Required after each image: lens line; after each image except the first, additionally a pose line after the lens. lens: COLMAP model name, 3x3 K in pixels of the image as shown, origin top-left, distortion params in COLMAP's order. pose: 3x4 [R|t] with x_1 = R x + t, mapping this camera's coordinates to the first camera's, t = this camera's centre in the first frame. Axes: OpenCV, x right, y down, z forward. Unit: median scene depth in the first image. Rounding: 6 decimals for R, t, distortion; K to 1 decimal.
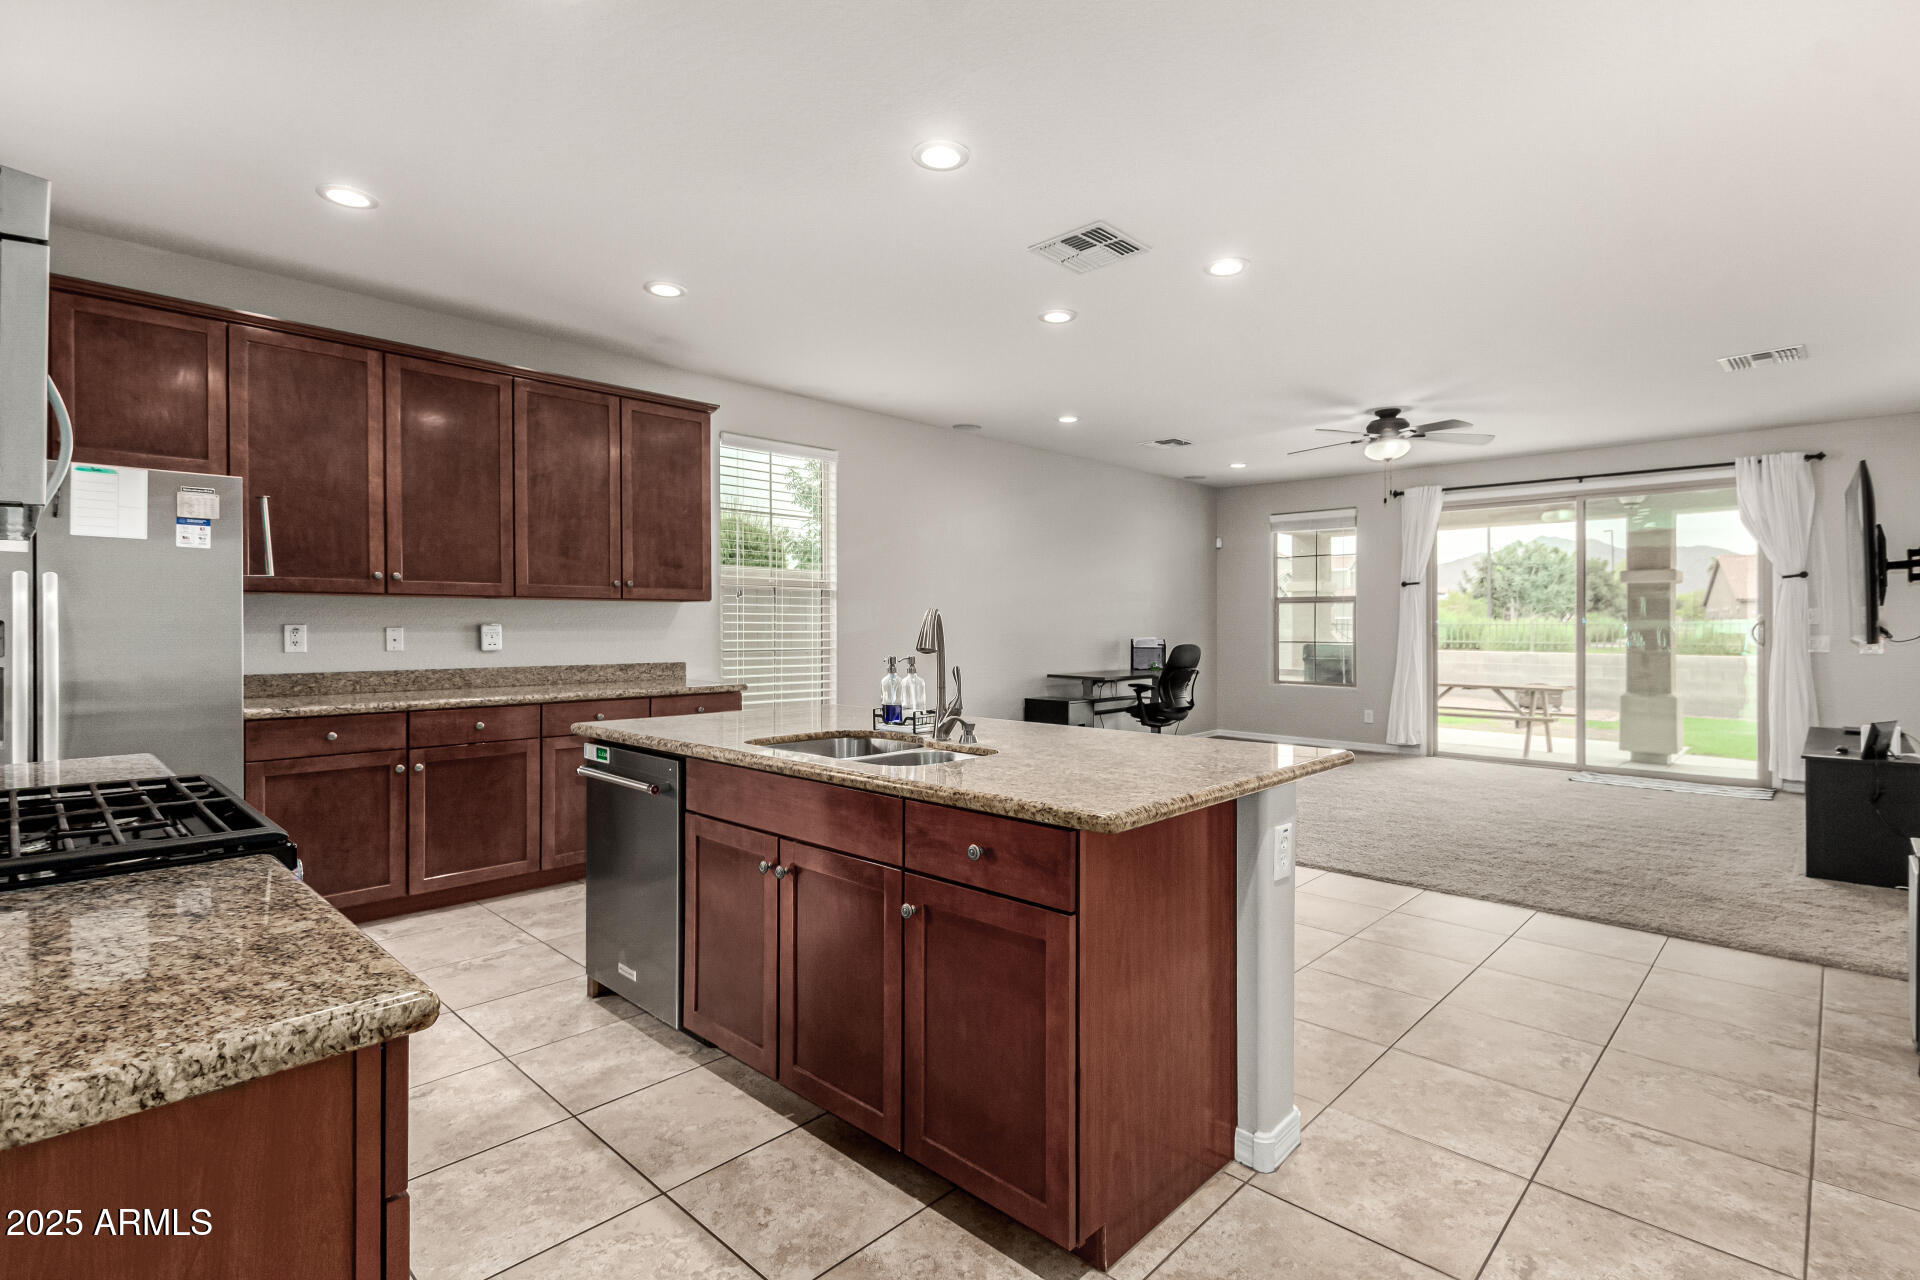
lens RADIAL K [[916.2, 0, 960.8], [0, 916.2, 633.3], [0, 0, 1]] dist [-0.002807, -0.000370]
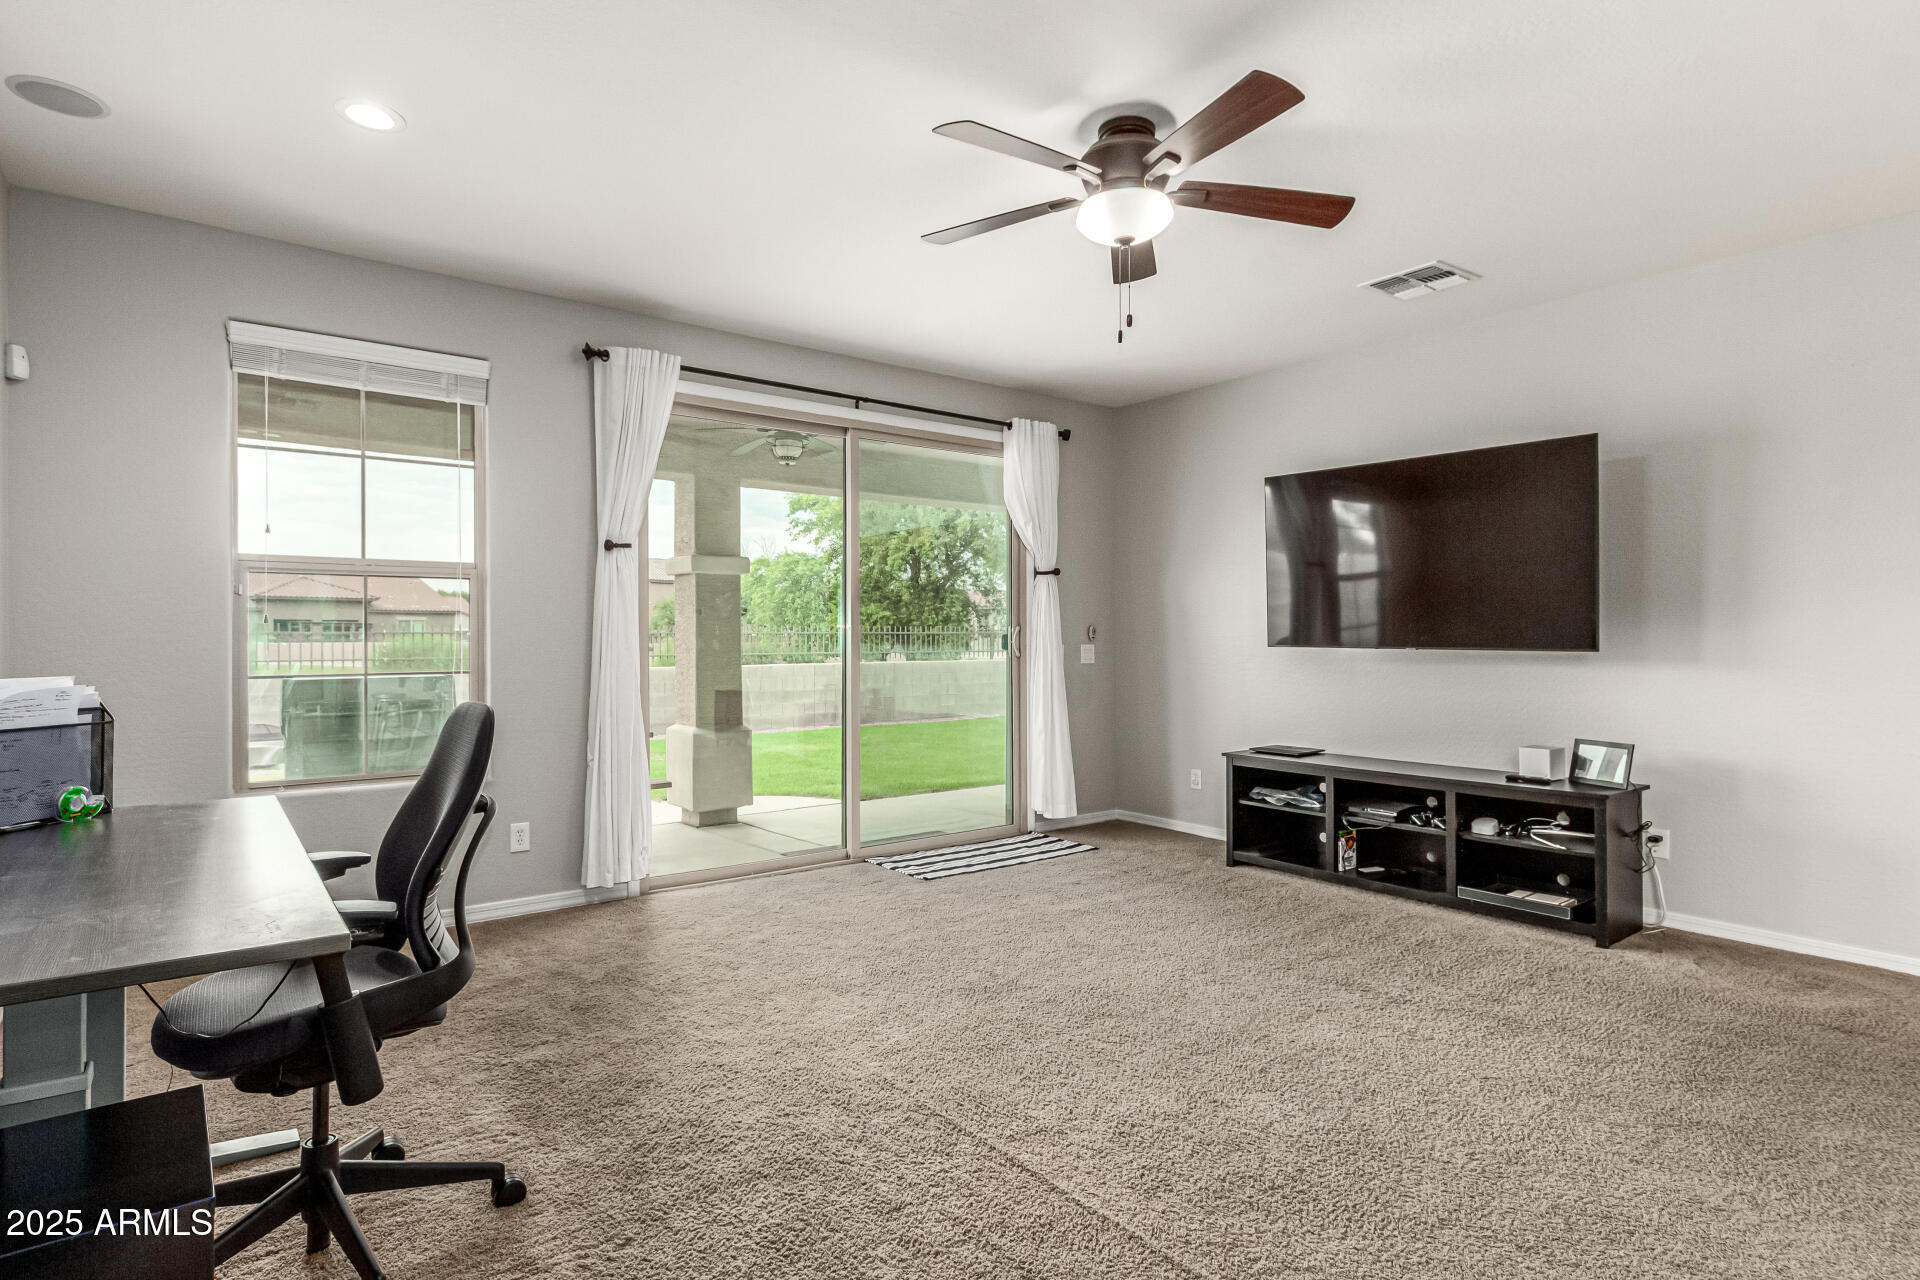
lens RADIAL K [[1014.1, 0, 959.9], [0, 1014.1, 636.2], [0, 0, 1]] dist [0.002737, 0.000549]
pose [[0.153885, -0.001686, 0.988087, -0.011591], [0.007167, 0.999974, 0.000590, -0.004892], [-0.988063, 0.006991, 0.153893, 0.737075]]
